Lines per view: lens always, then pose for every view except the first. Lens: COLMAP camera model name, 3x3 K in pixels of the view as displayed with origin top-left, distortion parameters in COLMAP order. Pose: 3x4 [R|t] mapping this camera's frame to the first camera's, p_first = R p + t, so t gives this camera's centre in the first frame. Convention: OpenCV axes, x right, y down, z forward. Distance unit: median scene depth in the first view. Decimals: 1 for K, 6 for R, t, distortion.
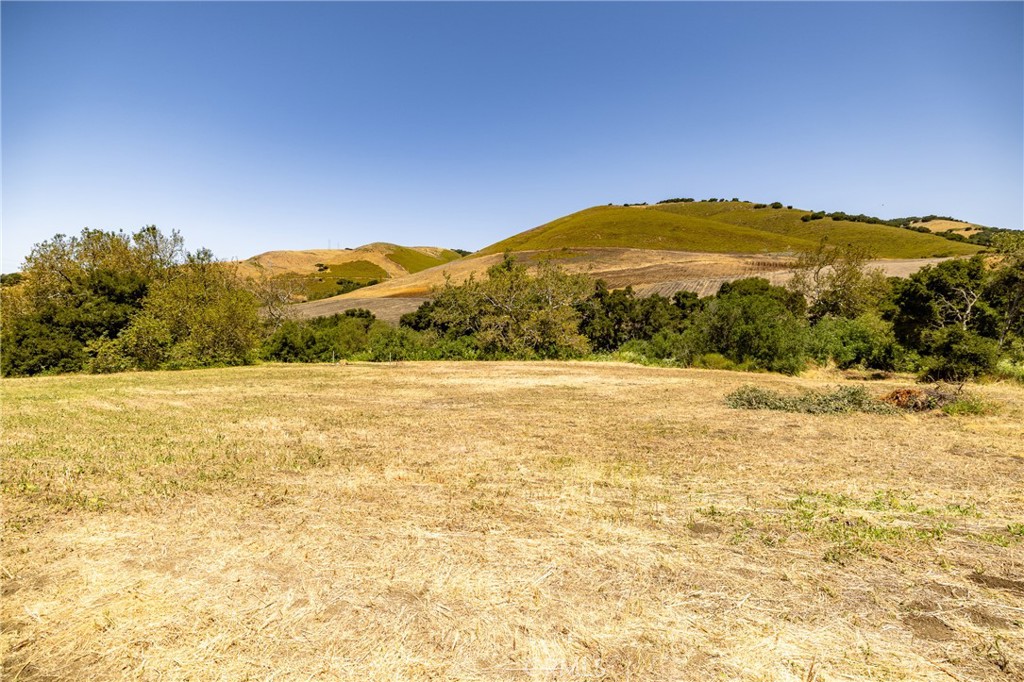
lens RADIAL K [[427.8, 0, 508.5], [0, 427.8, 337.6], [0, 0, 1]] dist [0.000719, -0.000001]
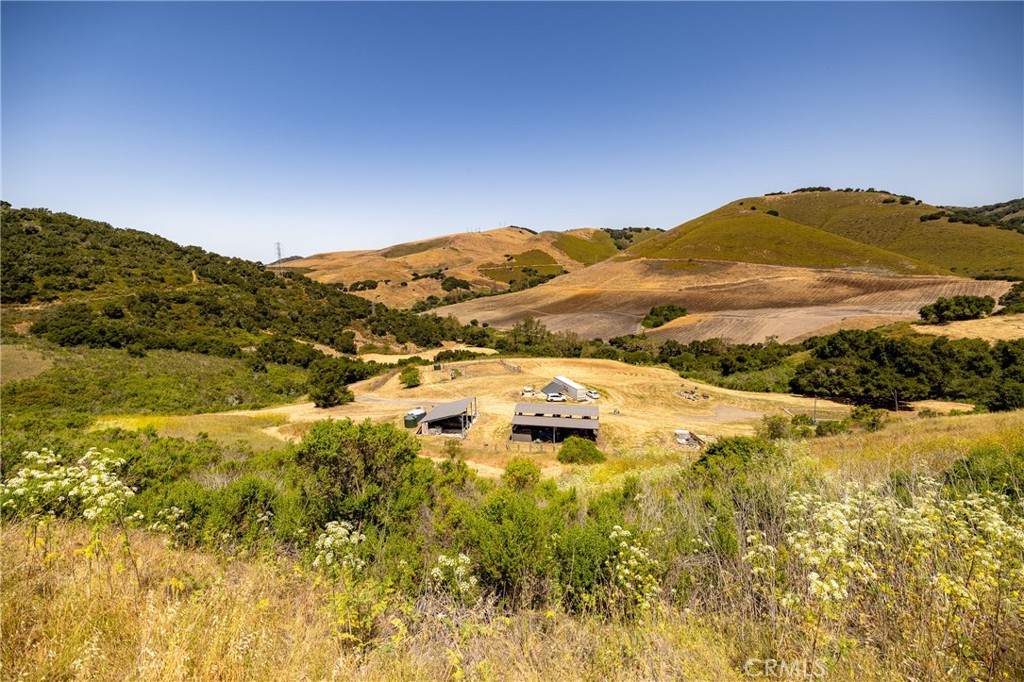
lens RADIAL K [[427.8, 0, 513.9], [0, 427.8, 338.7], [0, 0, 1]] dist [0.000719, -0.000001]
pose [[0.952704, 0.039232, -0.301357, 0.007926], [-0.004805, 0.993453, 0.114141, -0.084099], [0.303862, -0.107295, 0.946655, -0.452676]]
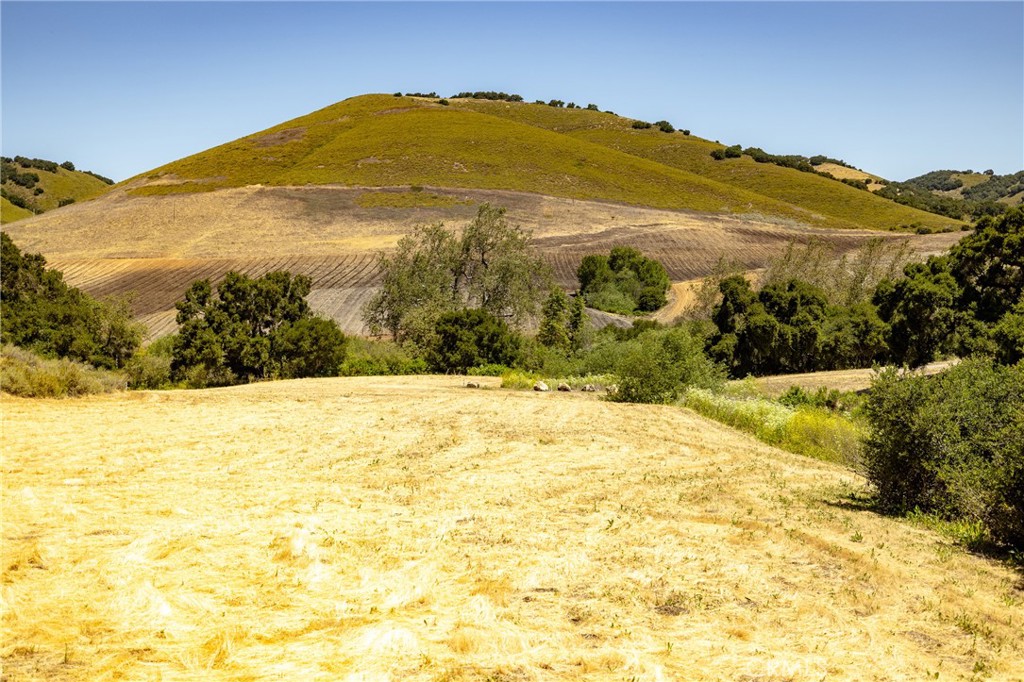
lens RADIAL K [[987.7, 0, 526.7], [0, 987.7, 306.6], [0, 0, 1]] dist [0.000685, 0.000000]
pose [[0.849413, -0.011986, 0.527592, -0.312224], [0.042787, 0.998015, -0.046213, -0.000933], [-0.525991, 0.061828, 0.848240, -0.068560]]
